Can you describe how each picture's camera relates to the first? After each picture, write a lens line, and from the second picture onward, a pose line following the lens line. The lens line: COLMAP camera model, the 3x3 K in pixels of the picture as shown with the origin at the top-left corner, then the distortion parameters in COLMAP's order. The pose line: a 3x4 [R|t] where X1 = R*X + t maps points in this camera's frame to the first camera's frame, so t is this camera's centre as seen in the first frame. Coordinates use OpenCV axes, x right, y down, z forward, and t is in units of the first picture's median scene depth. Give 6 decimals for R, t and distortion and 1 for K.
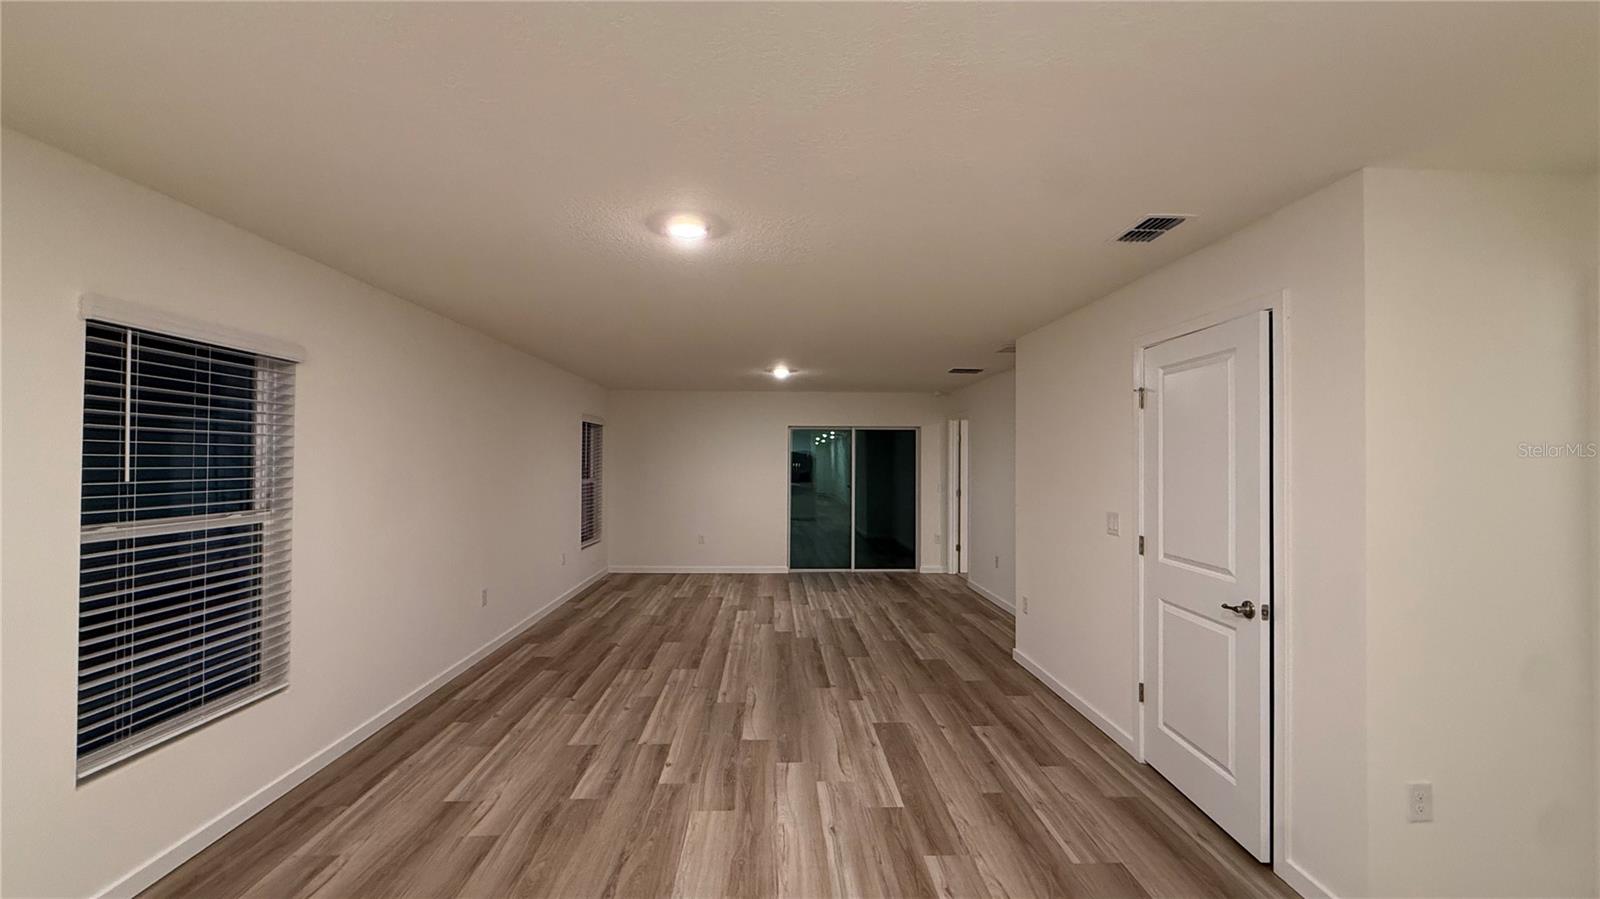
lens RADIAL K [[639.8, 0, 796.0], [0, 639.8, 452.4], [0, 0, 1]] dist [0.000449, -0.000260]
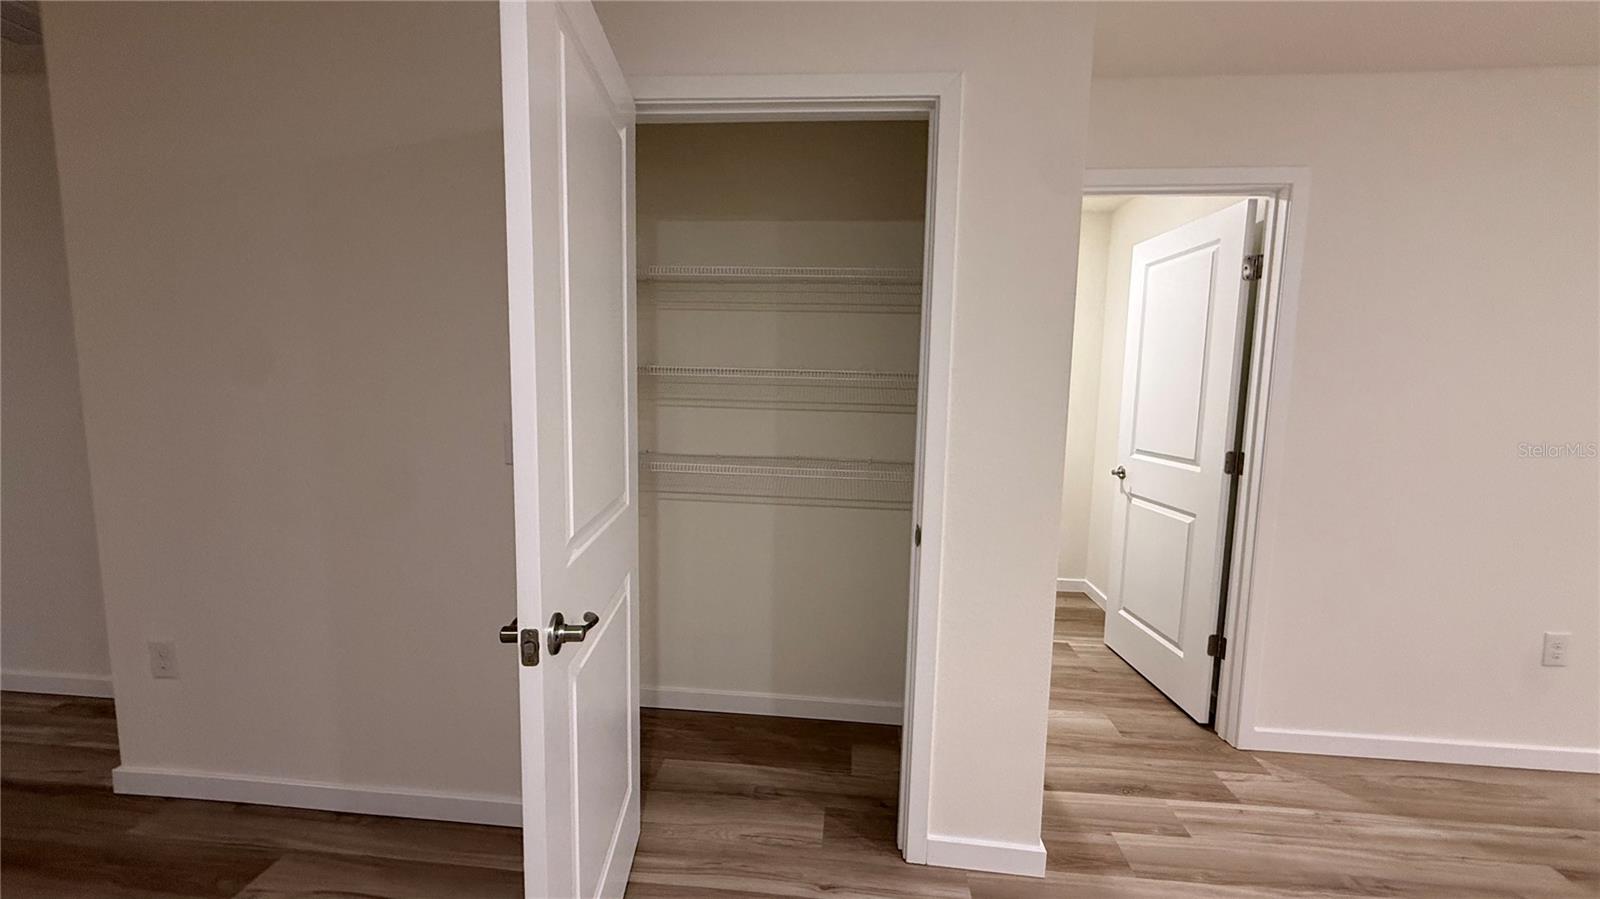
lens RADIAL K [[639.8, 0, 796.0], [0, 639.8, 452.4], [0, 0, 1]] dist [0.000449, -0.000260]
pose [[0.125704, -0.115117, 0.985366, 0.013015], [-0.038011, 0.991957, 0.120736, 0.042436], [-0.991339, -0.052631, 0.120317, 0.613756]]
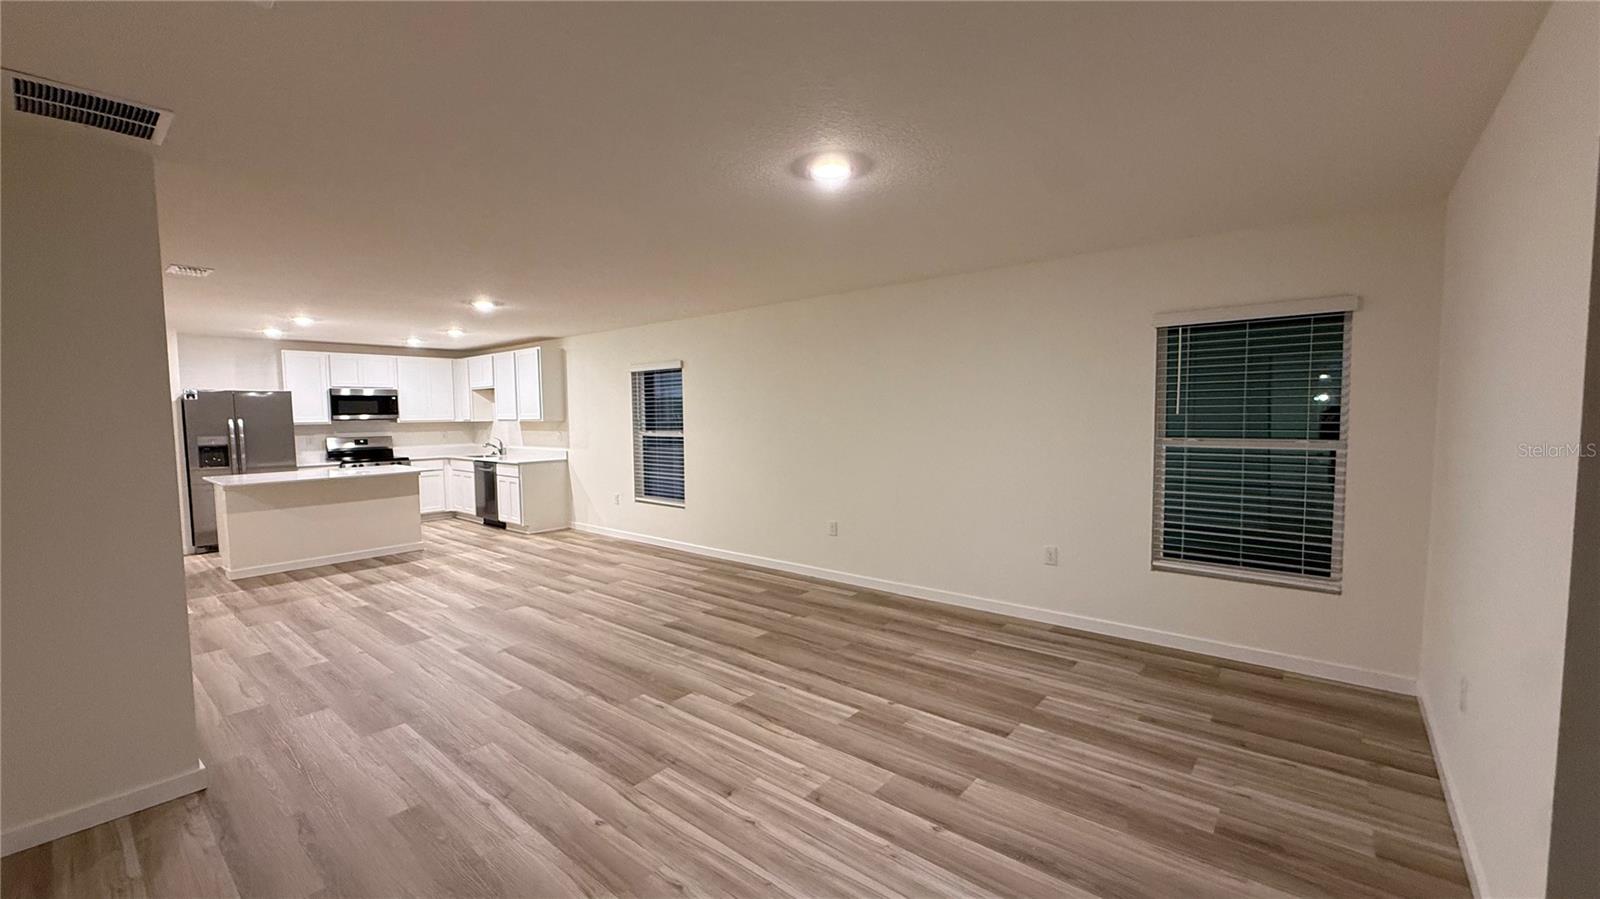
lens RADIAL K [[639.8, 0, 796.0], [0, 639.8, 452.4], [0, 0, 1]] dist [0.000449, -0.000260]
pose [[-0.674056, 0.052085, -0.736842, 0.454975], [0.021159, 0.998463, 0.051222, 0.037614], [0.738378, 0.018935, -0.674122, 2.009579]]
